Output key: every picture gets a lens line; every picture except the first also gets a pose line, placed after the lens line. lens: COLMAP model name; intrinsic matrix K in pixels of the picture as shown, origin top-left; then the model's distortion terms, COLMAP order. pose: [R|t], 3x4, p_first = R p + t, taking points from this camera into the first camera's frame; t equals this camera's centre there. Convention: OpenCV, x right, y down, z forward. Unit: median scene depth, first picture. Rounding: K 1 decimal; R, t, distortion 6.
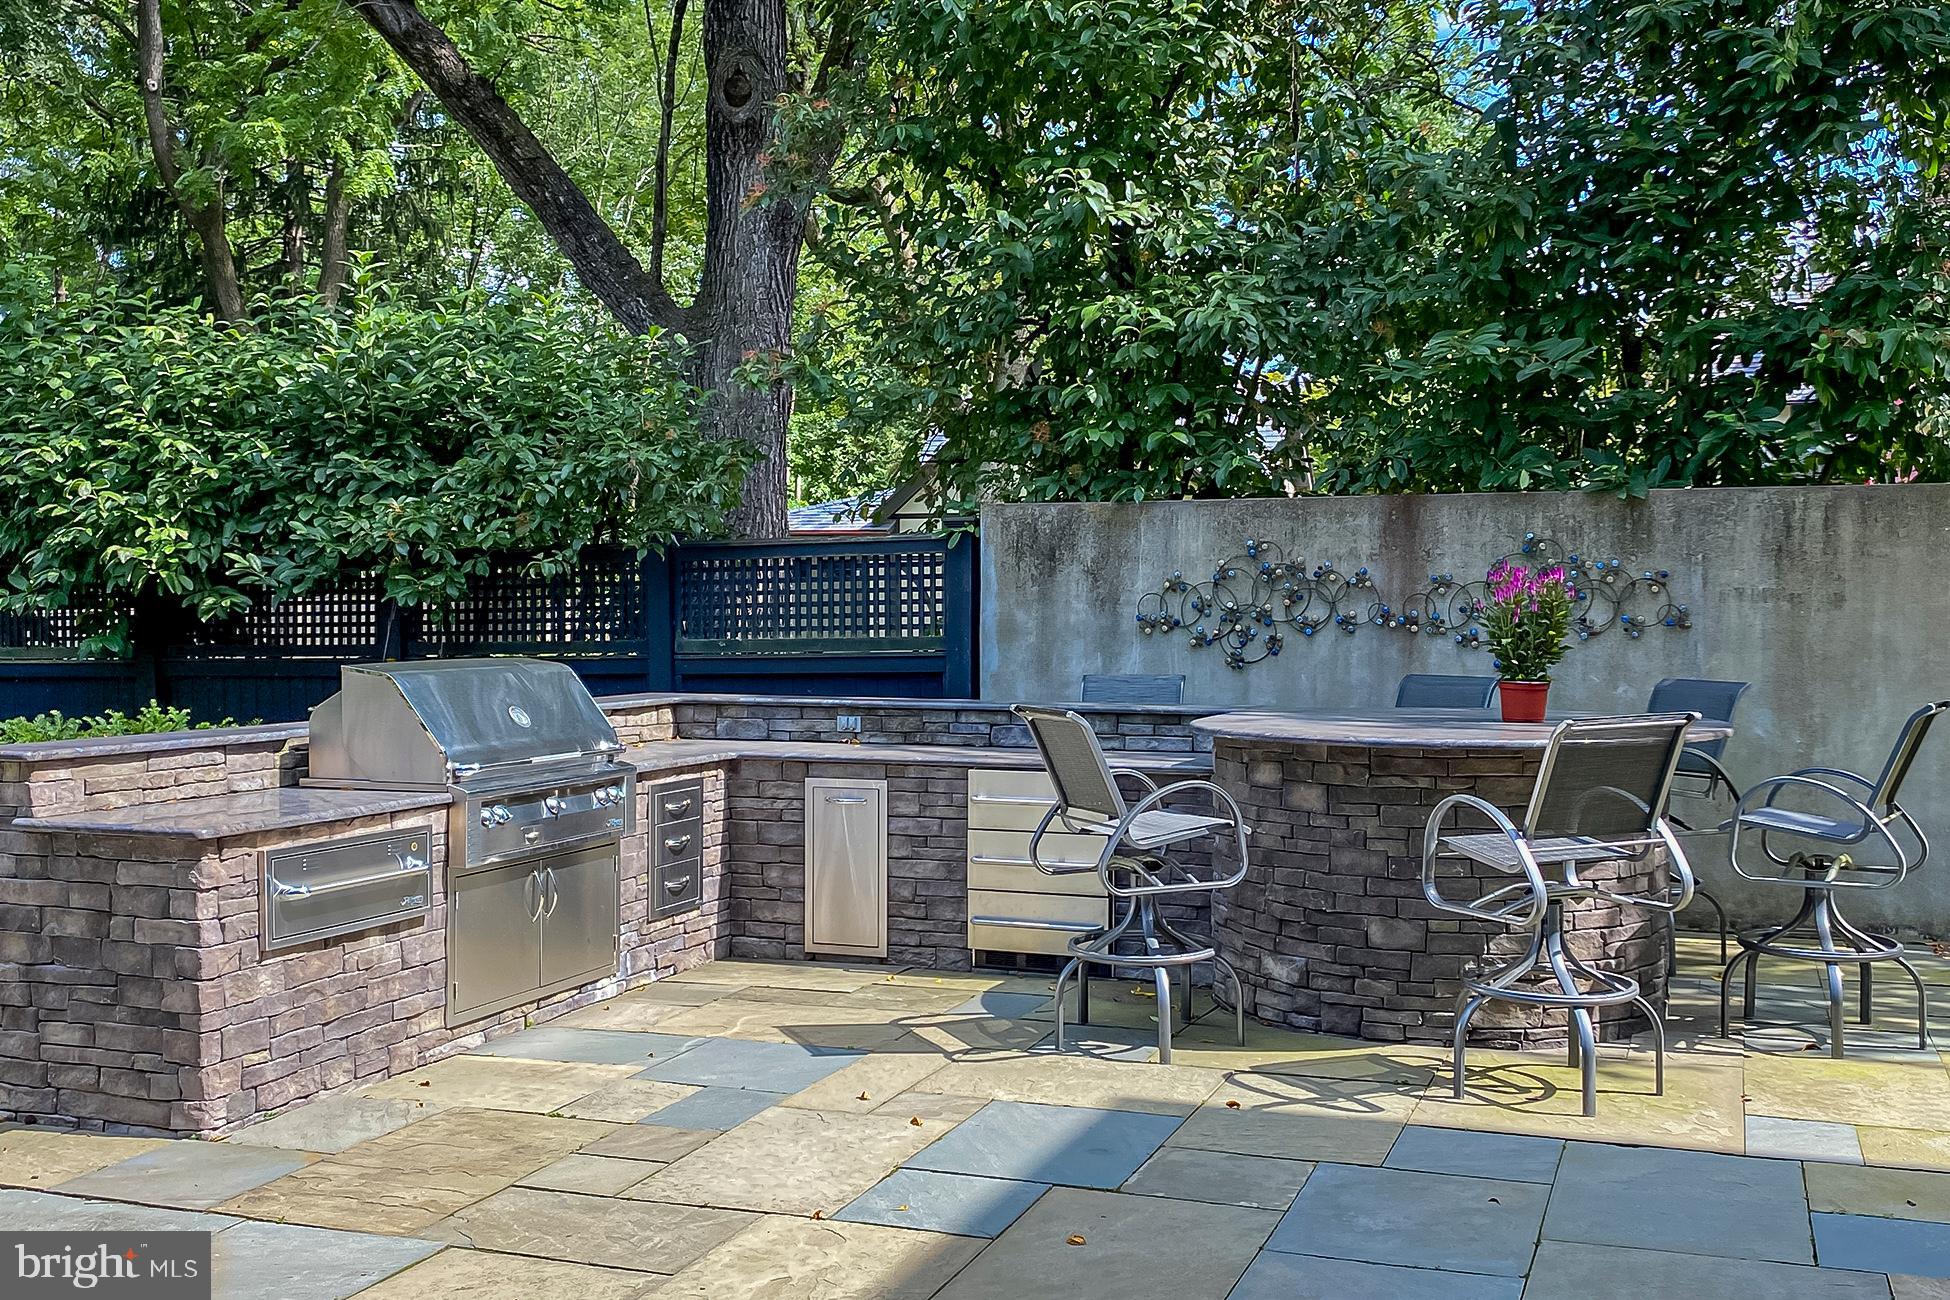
lens RADIAL K [[1975.0, 0, 974.9], [0, 1975.0, 647.3], [0, 0, 1]] dist [-0.002398, -0.004181]
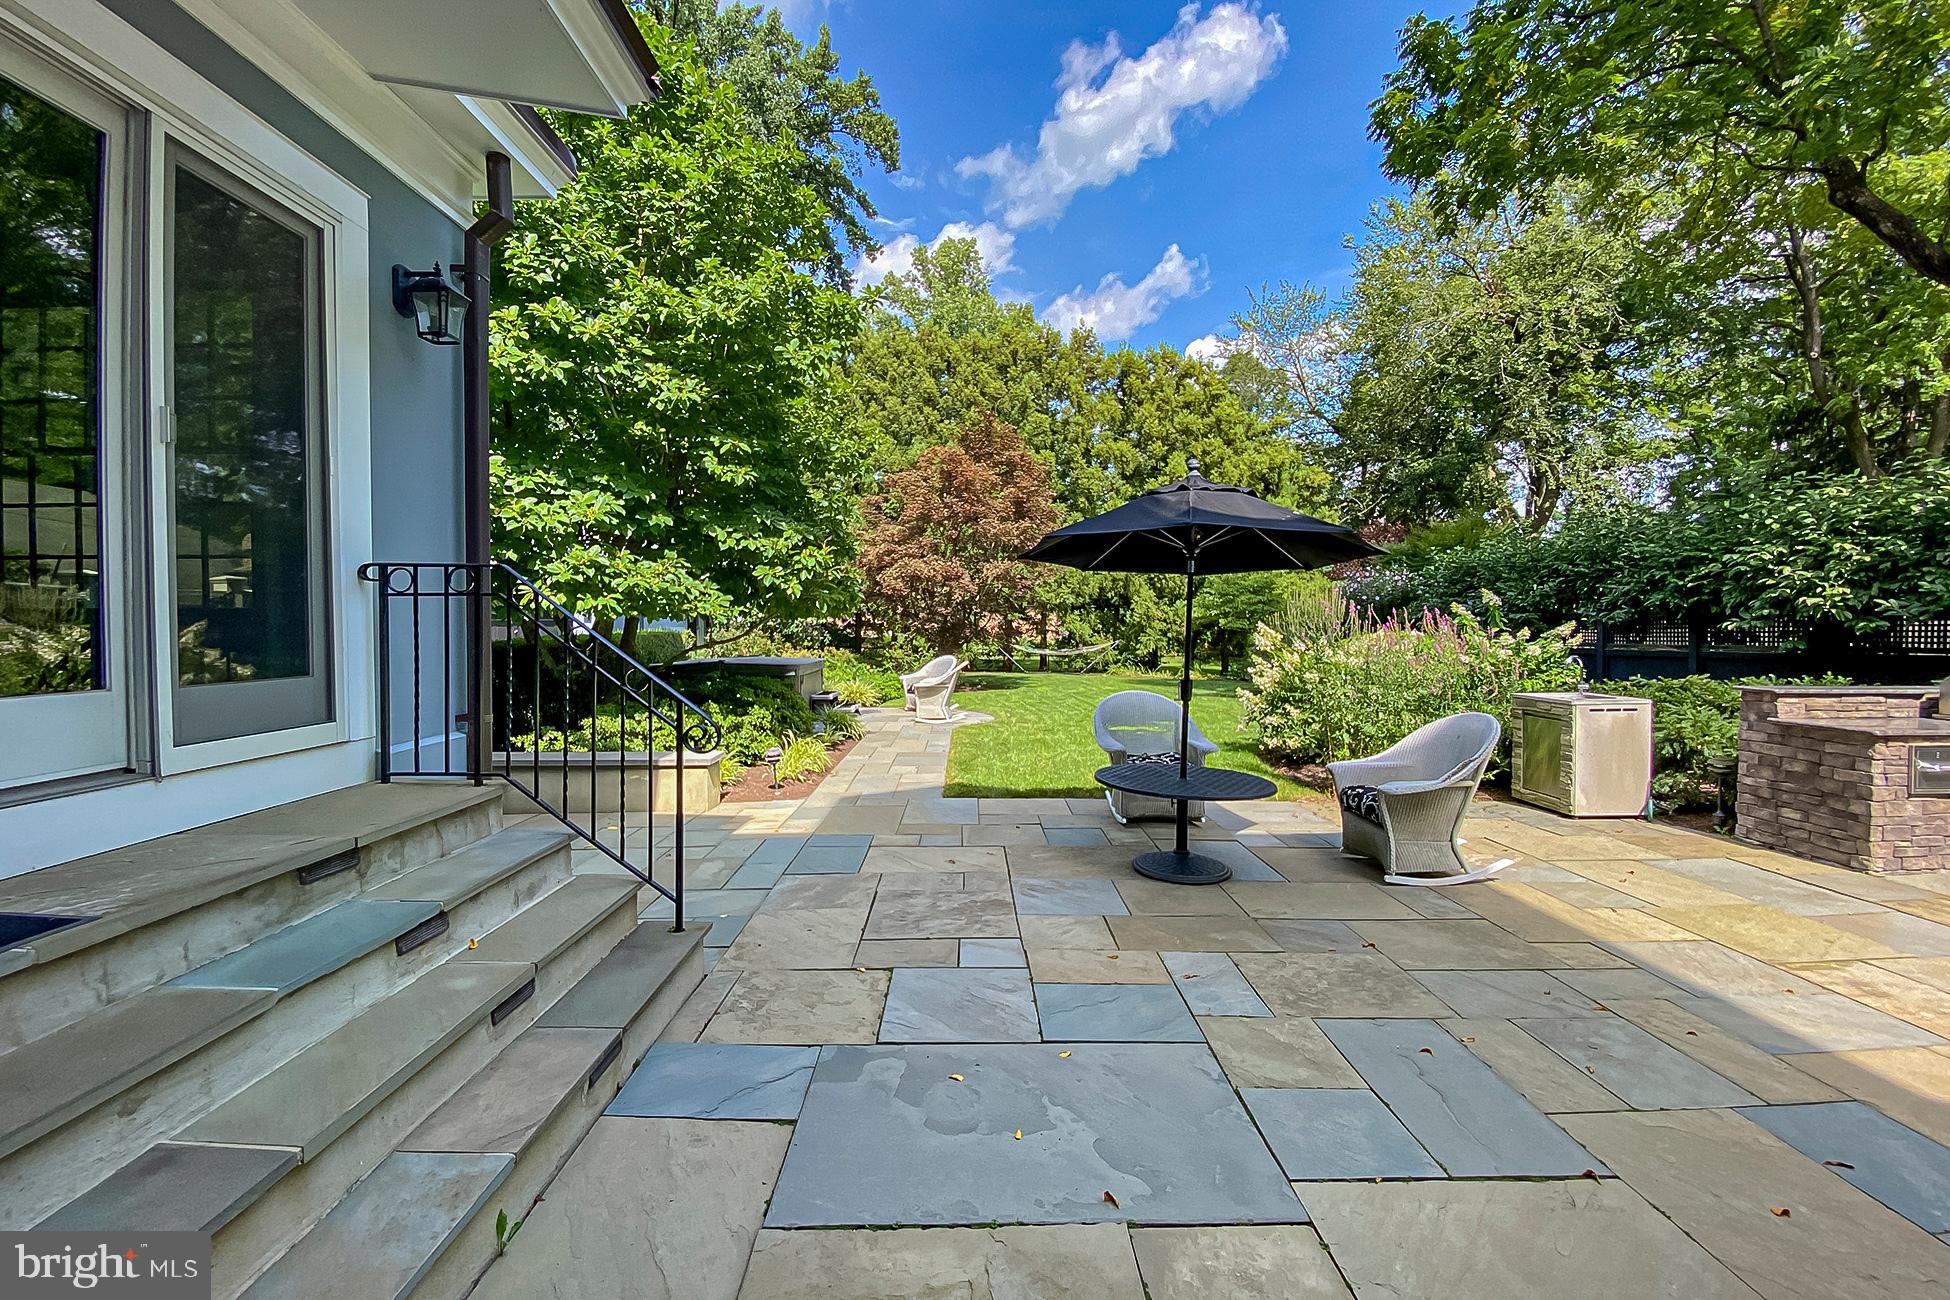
lens RADIAL K [[797.2, 0, 973.9], [0, 797.2, 644.0], [0, 0, 1]] dist [0.016146, -0.019178]
pose [[0.363387, 0.021980, -0.931379, 0.022708], [-0.020115, 0.999674, 0.015744, 0.001928], [0.931421, 0.013014, 0.363711, -0.109961]]
